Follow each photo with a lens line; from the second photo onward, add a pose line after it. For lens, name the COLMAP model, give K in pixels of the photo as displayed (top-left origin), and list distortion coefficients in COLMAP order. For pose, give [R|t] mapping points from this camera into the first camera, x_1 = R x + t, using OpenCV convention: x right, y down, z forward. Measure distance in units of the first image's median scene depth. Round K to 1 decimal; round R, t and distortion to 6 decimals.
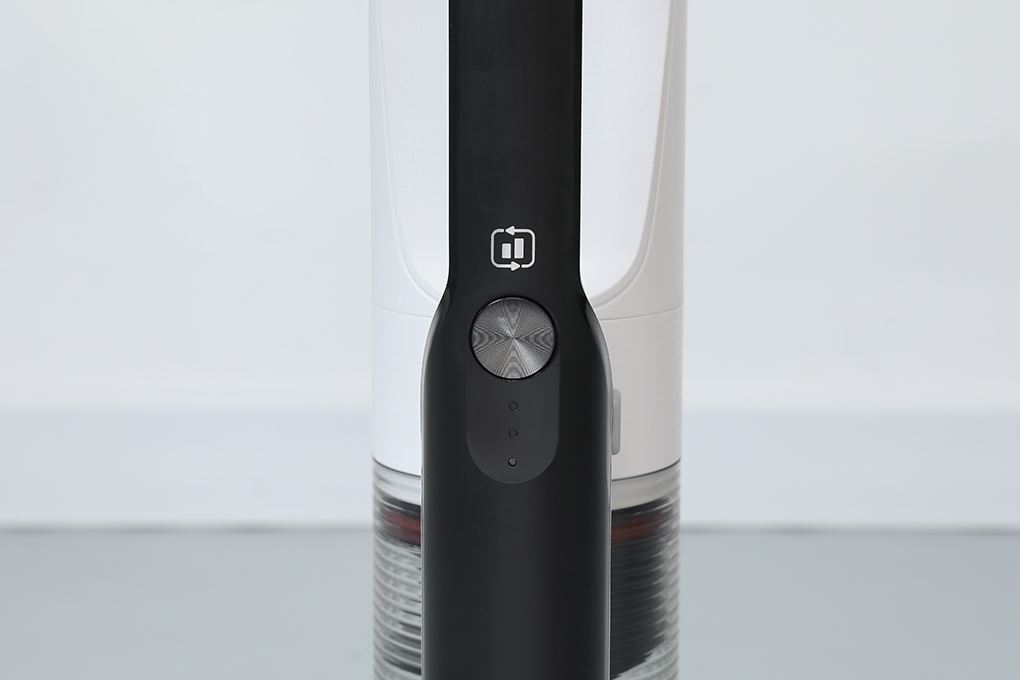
lens RADIAL K [[2001.6, 0, 510.0], [0, 2001.6, 339.9], [0, 0, 1]] dist [0.037471, 0.000000]
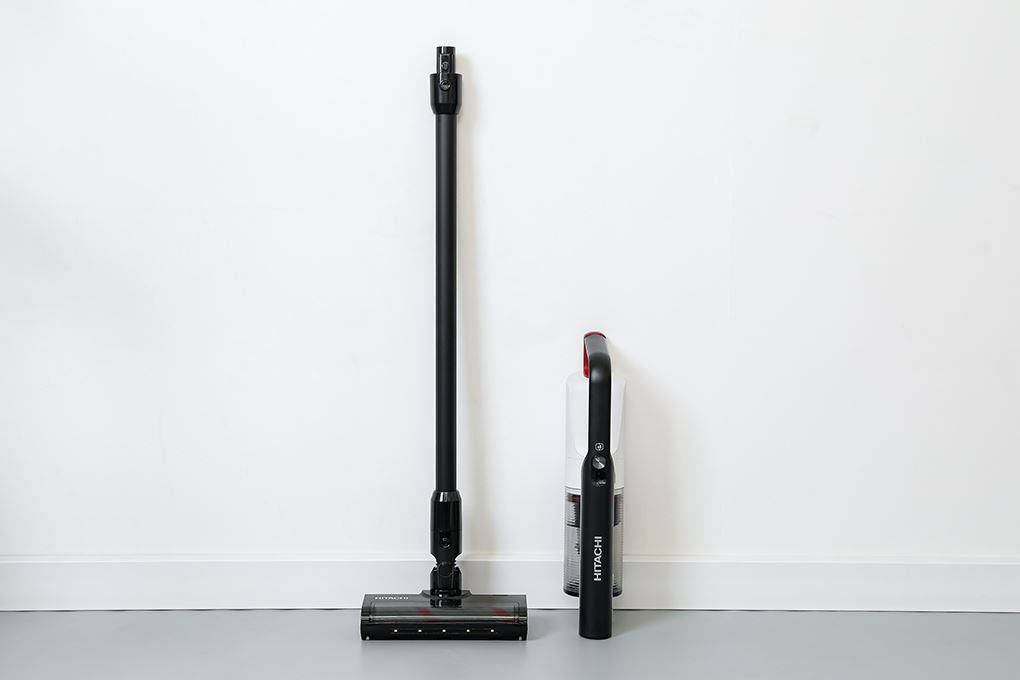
lens RADIAL K [[1464.9, 0, 510.1], [0, 1464.9, 340.2], [0, 0, 1]] dist [-0.012072, 0.000000]
pose [[0.999940, 0.010993, -0.000145, -0.257968], [-0.010980, 0.997968, -0.062770, -0.084050], [-0.000546, 0.062768, 0.998028, -3.251831]]
